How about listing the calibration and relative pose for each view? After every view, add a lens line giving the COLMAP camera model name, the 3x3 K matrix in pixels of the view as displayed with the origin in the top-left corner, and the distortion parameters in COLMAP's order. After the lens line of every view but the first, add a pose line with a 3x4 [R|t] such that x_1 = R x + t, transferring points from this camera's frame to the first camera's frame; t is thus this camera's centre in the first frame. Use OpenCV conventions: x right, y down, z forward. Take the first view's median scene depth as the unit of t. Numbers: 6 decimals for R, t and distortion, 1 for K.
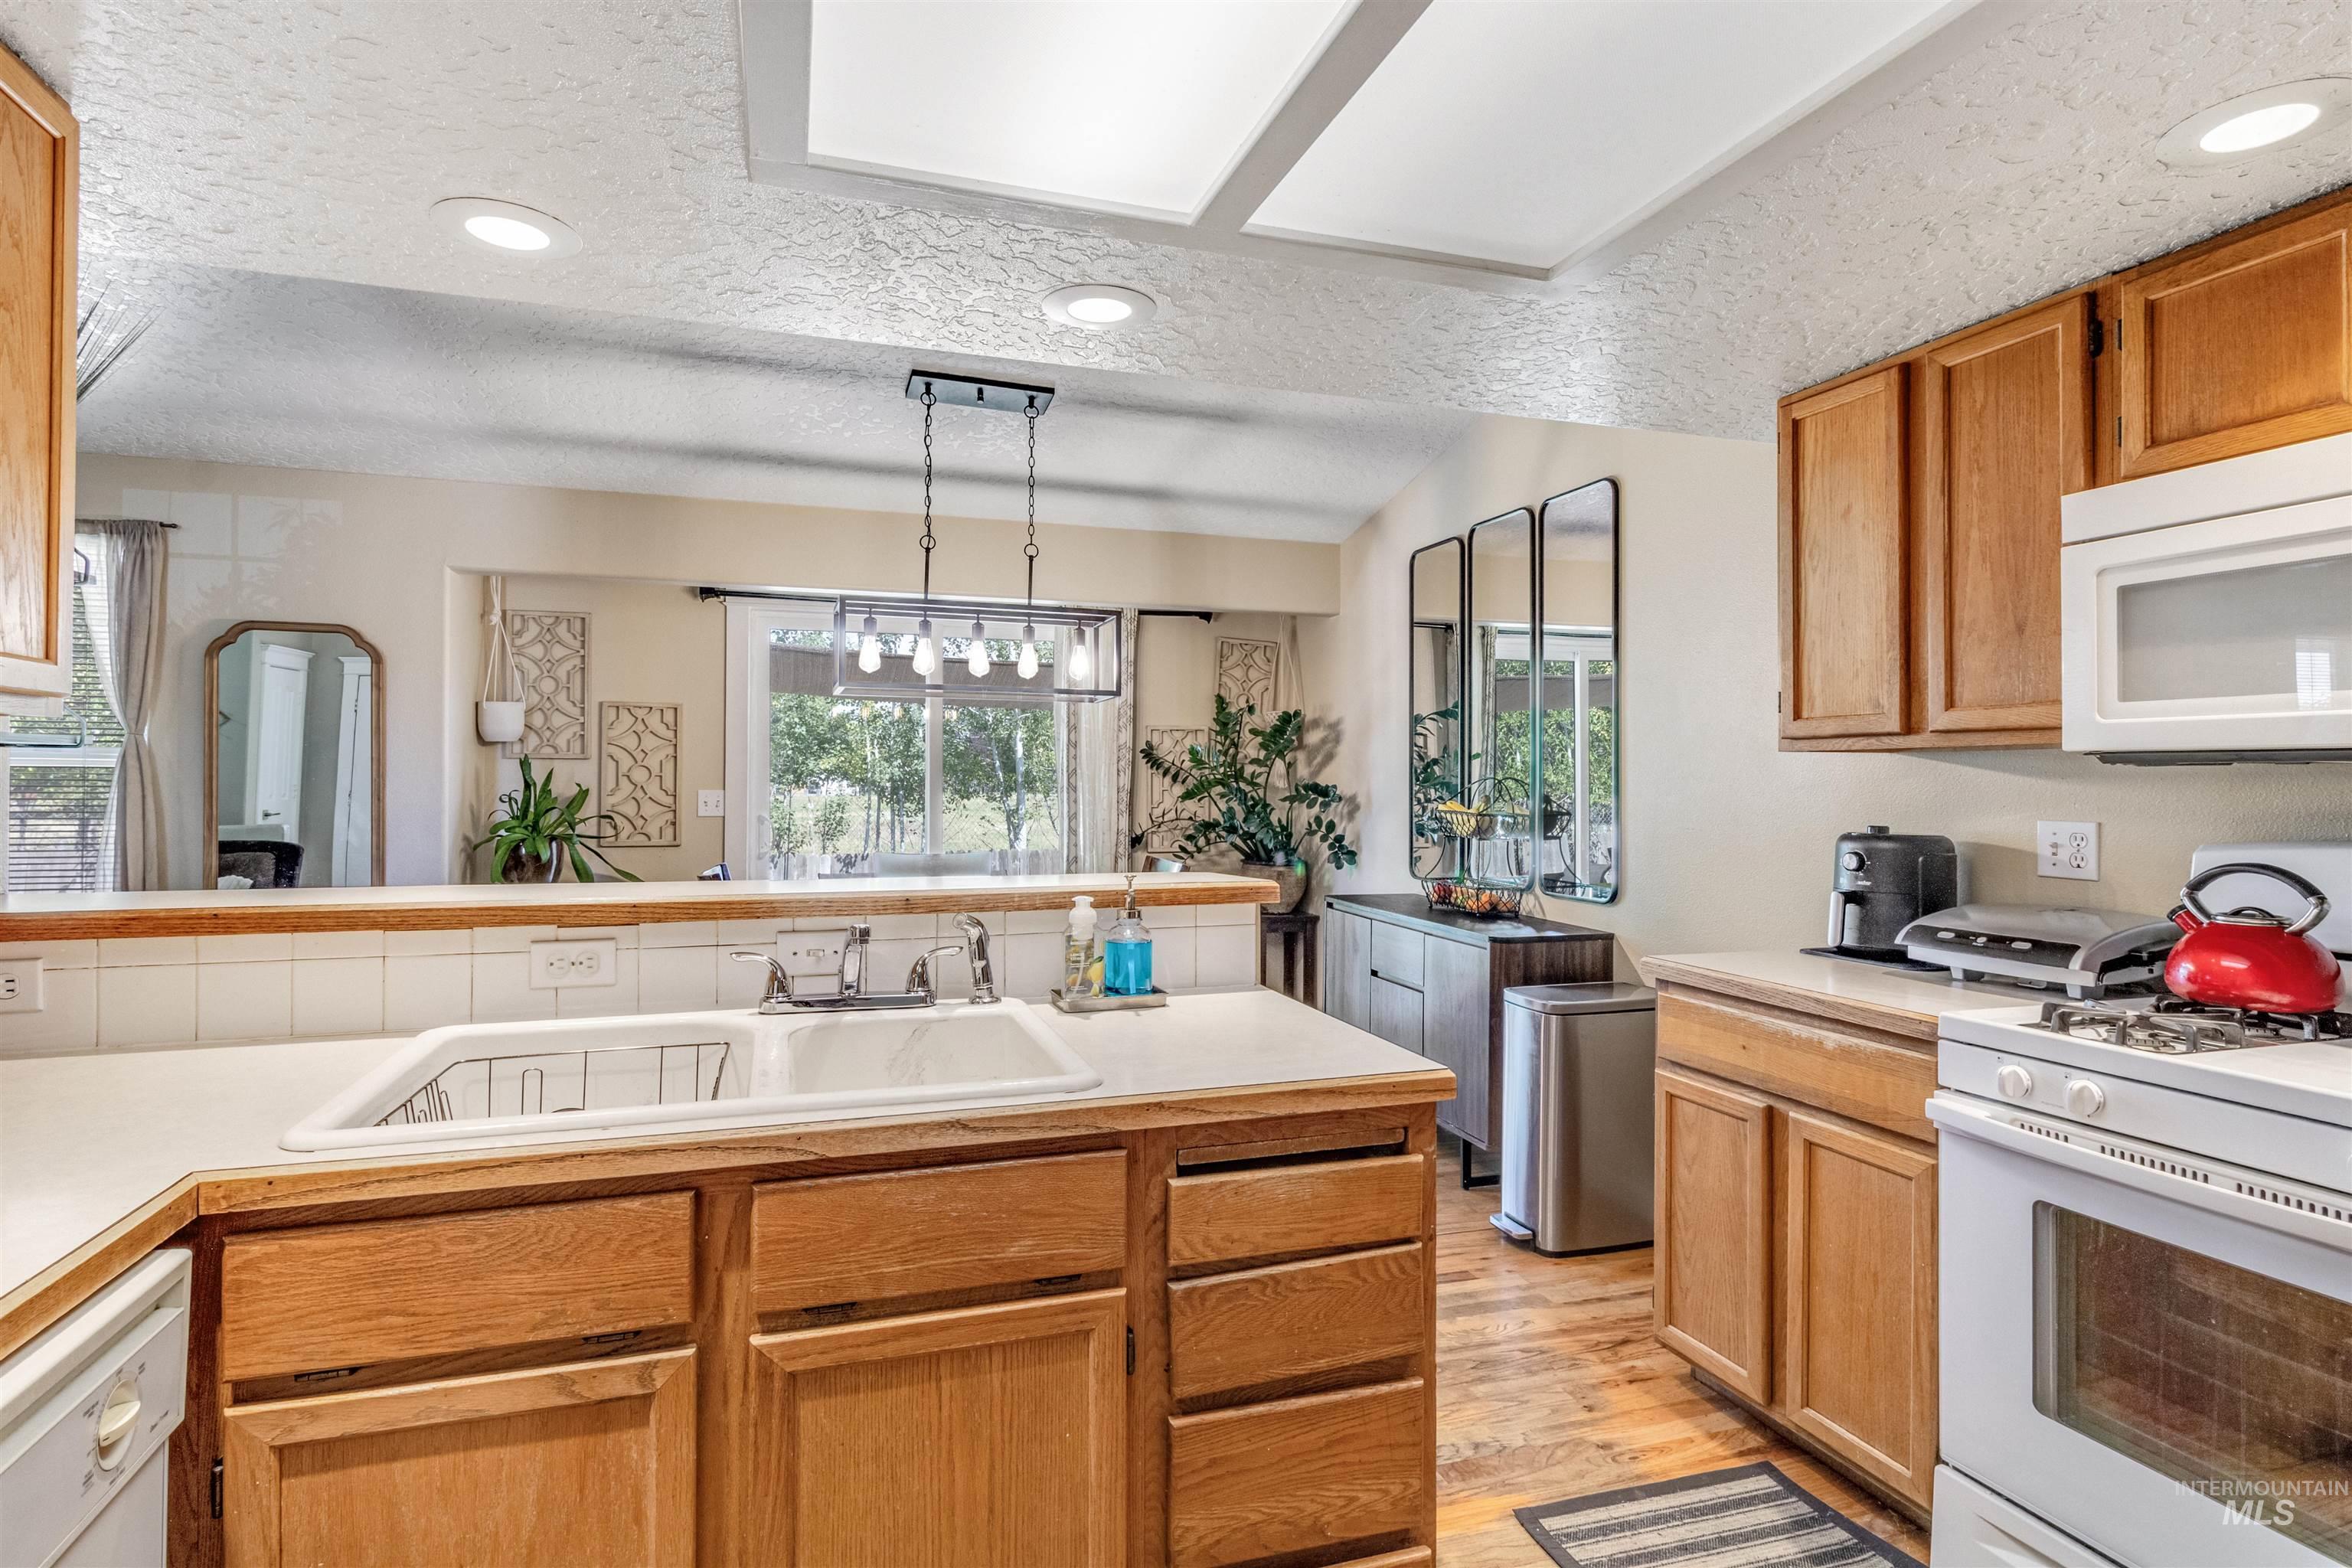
lens RADIAL K [[1171.5, 0, 1176.0], [0, 1171.5, 784.0], [0, 0, 1]] dist [0.001421, -0.000432]
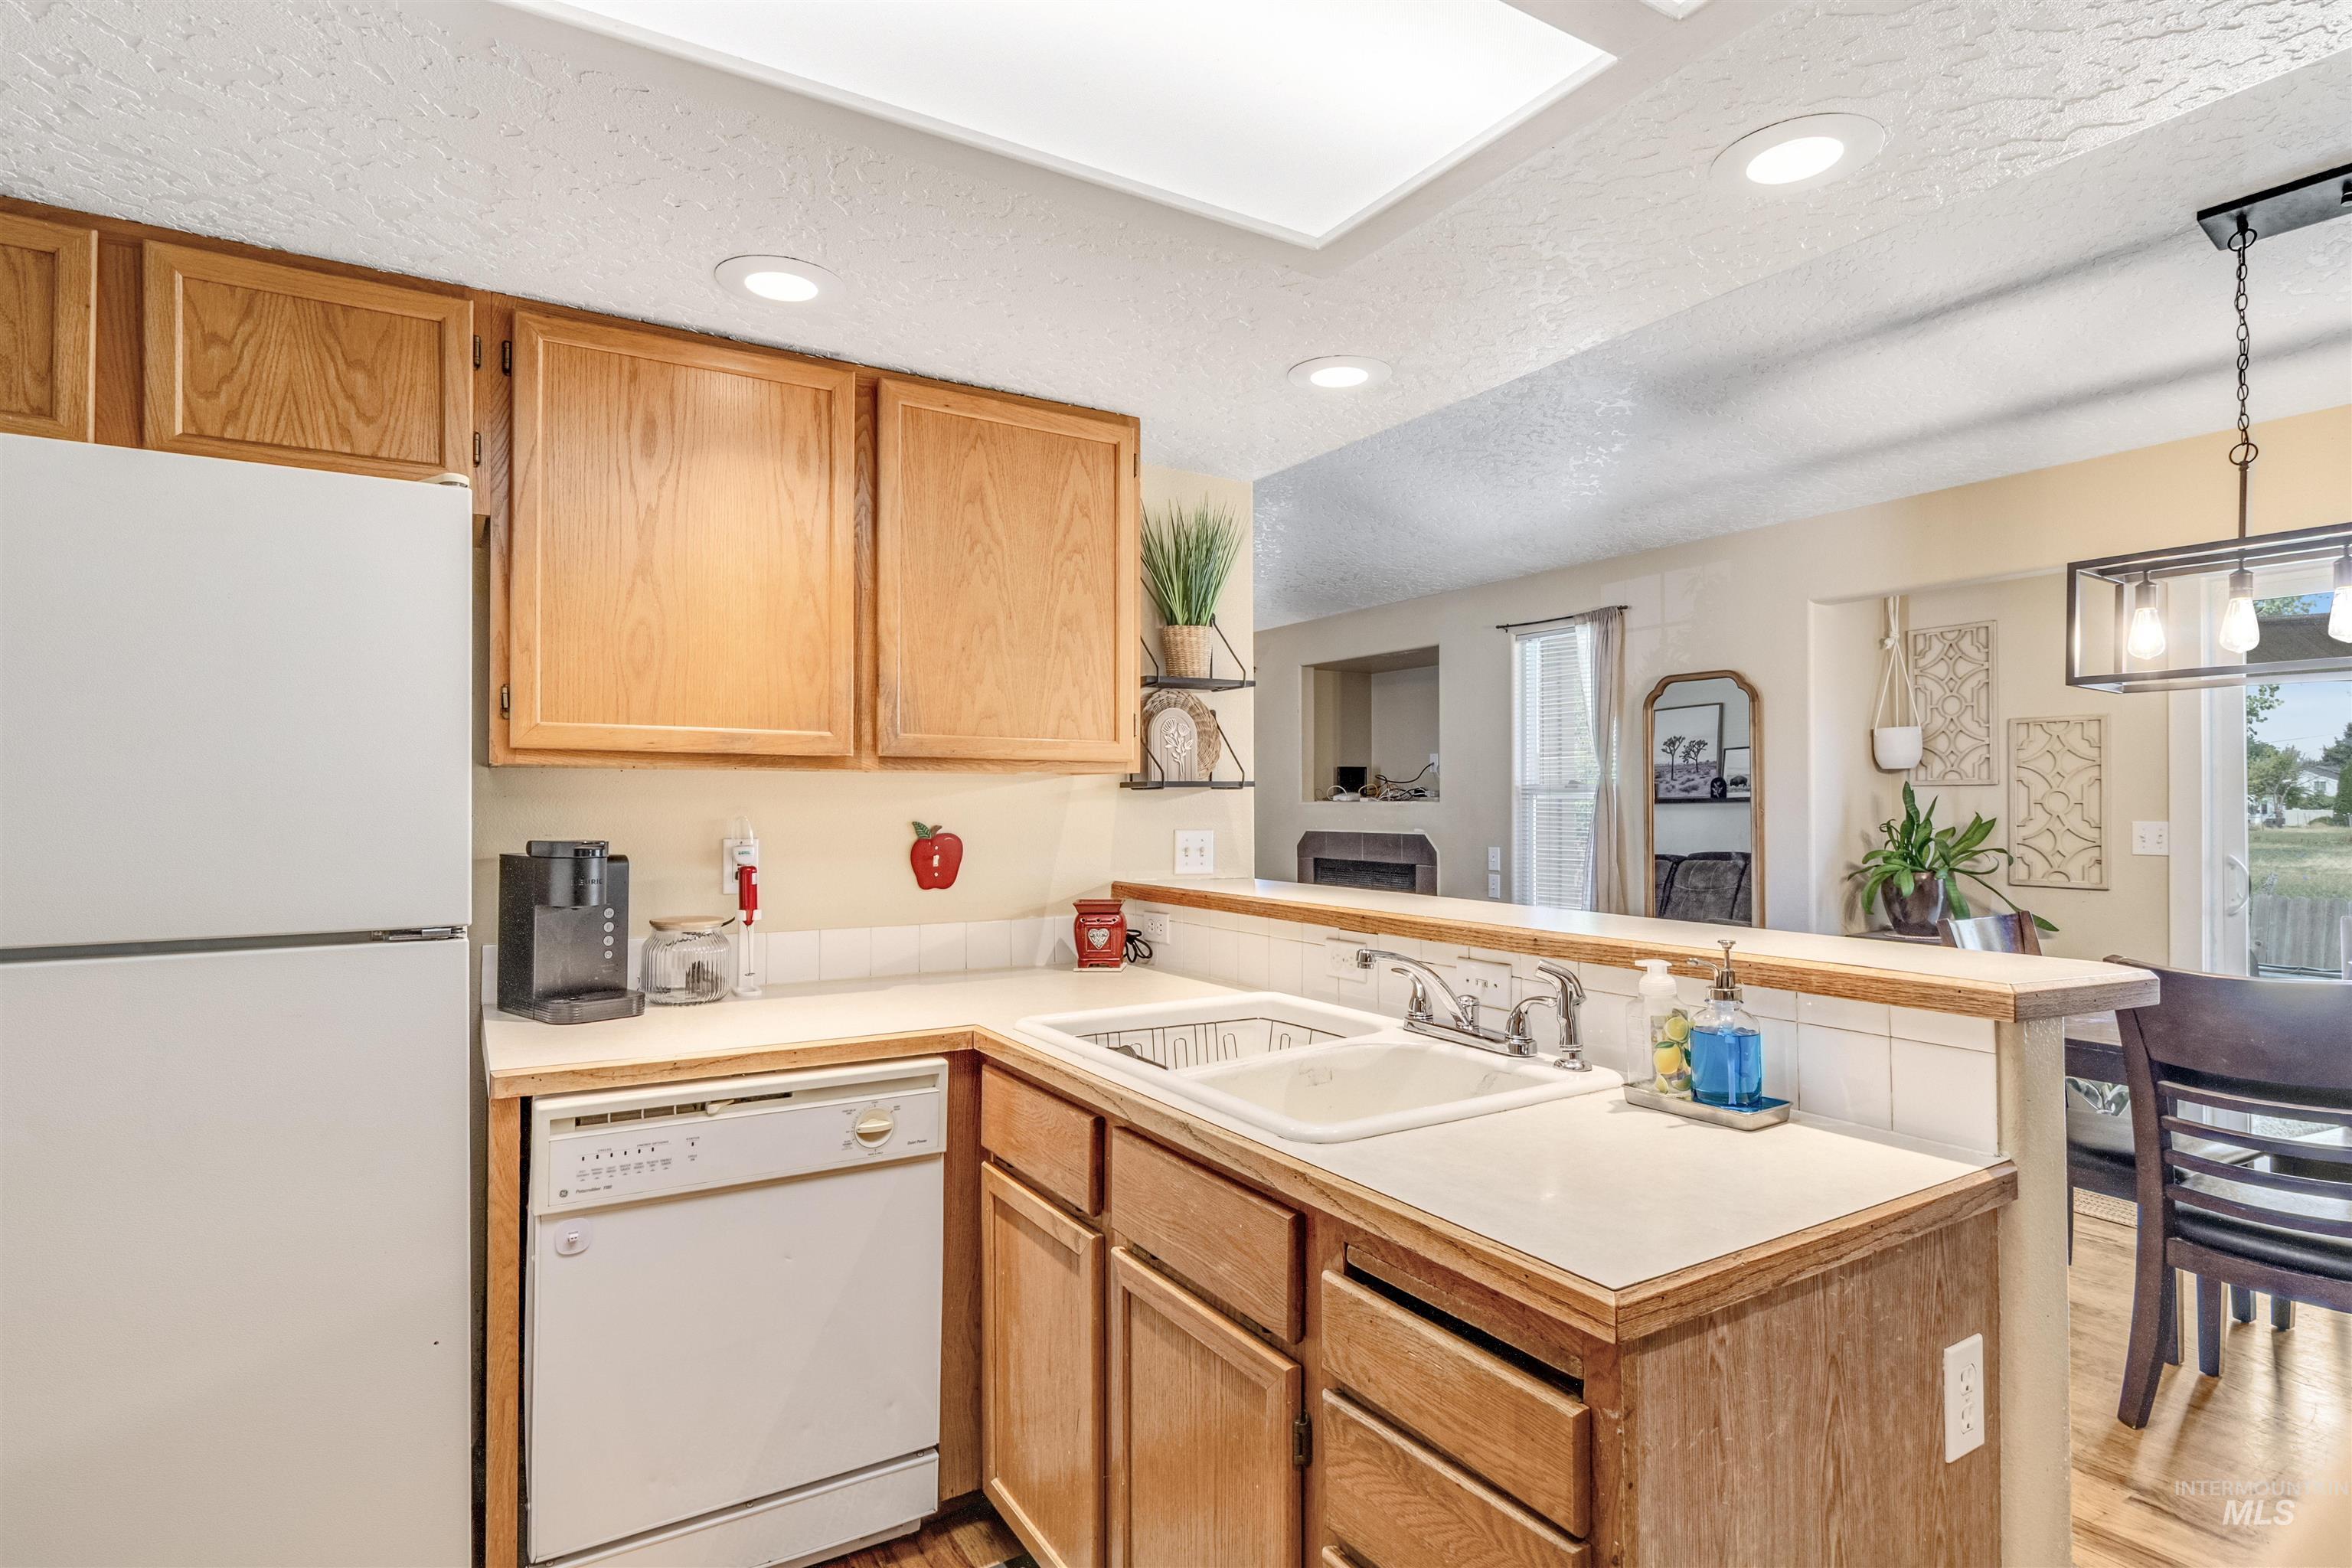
lens RADIAL K [[1193.2, 0, 1180.2], [0, 1193.2, 800.3], [0, 0, 1]] dist [-0.000566, 0.000001]
pose [[0.245095, -0.007791, -0.969468, 0.265798], [-0.002760, 0.999958, -0.008733, -0.000274], [0.969495, 0.004816, 0.245063, 0.218397]]
